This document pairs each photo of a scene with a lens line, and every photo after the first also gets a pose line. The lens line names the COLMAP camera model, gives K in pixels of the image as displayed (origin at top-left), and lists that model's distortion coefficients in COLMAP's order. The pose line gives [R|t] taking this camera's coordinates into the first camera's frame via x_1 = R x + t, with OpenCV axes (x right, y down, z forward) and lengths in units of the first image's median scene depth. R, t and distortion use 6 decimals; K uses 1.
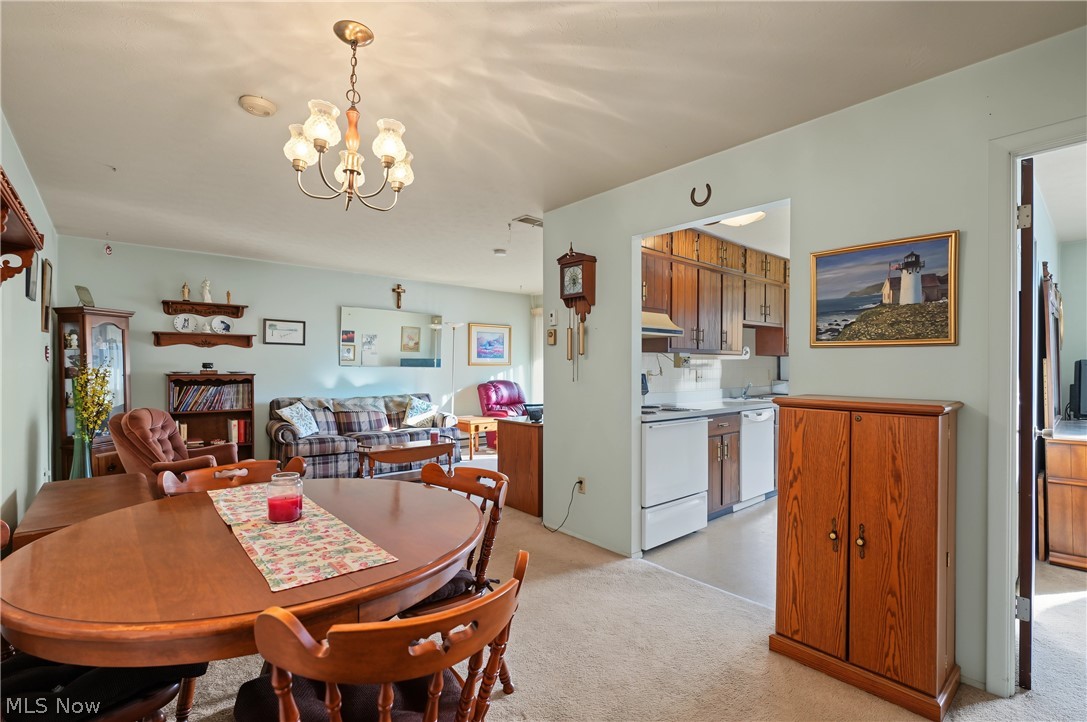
lens RADIAL K [[491.8, 0, 543.5], [0, 491.8, 361.0], [0, 0, 1]] dist [-0.007205, 0.000818]
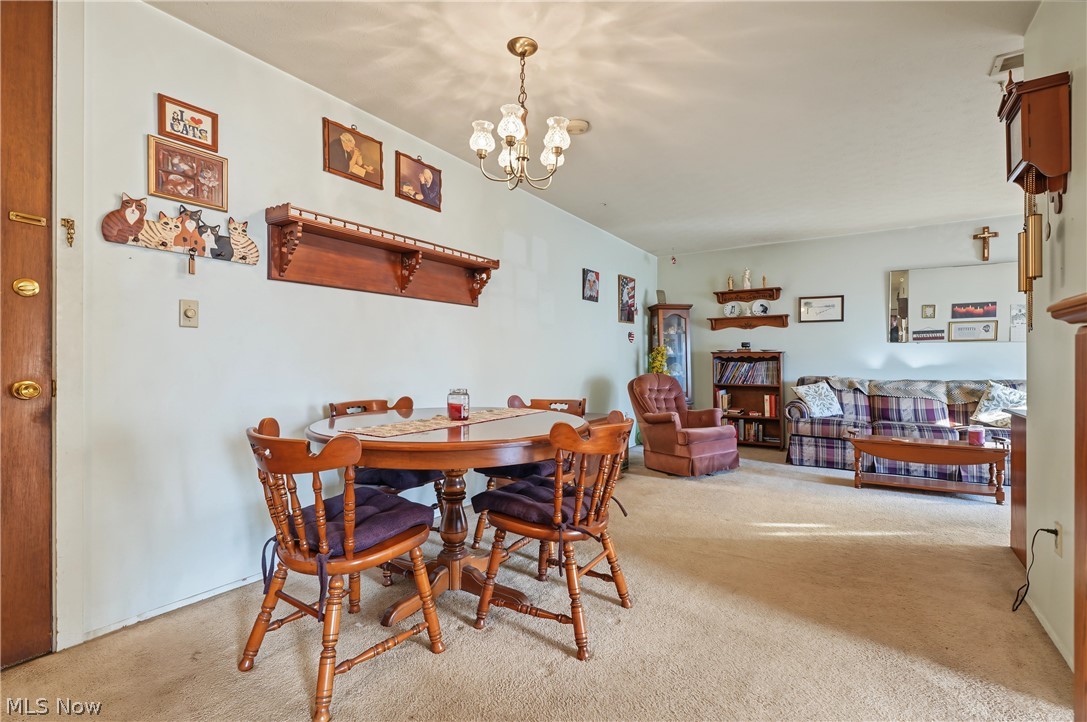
lens RADIAL K [[491.8, 0, 543.5], [0, 491.8, 361.0], [0, 0, 1]] dist [-0.007205, 0.000818]
pose [[0.277561, -0.004673, -0.960697, 0.263681], [0.012109, 0.999926, -0.001366, 0.040883], [0.960632, -0.011254, 0.277597, 0.227639]]
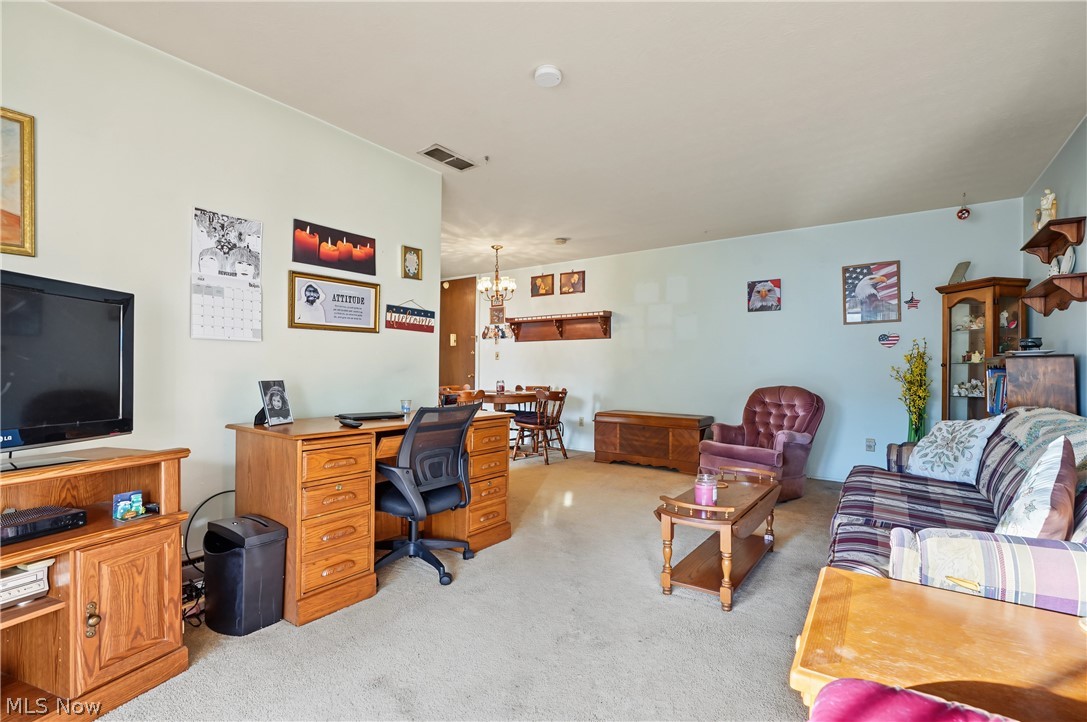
lens RADIAL K [[491.8, 0, 543.5], [0, 491.8, 361.0], [0, 0, 1]] dist [-0.007205, 0.000818]
pose [[-0.970418, -0.010891, -0.241187, 0.024794], [-0.005420, 0.999713, -0.023335, 0.044079], [0.241372, -0.021338, -0.970198, 1.342604]]
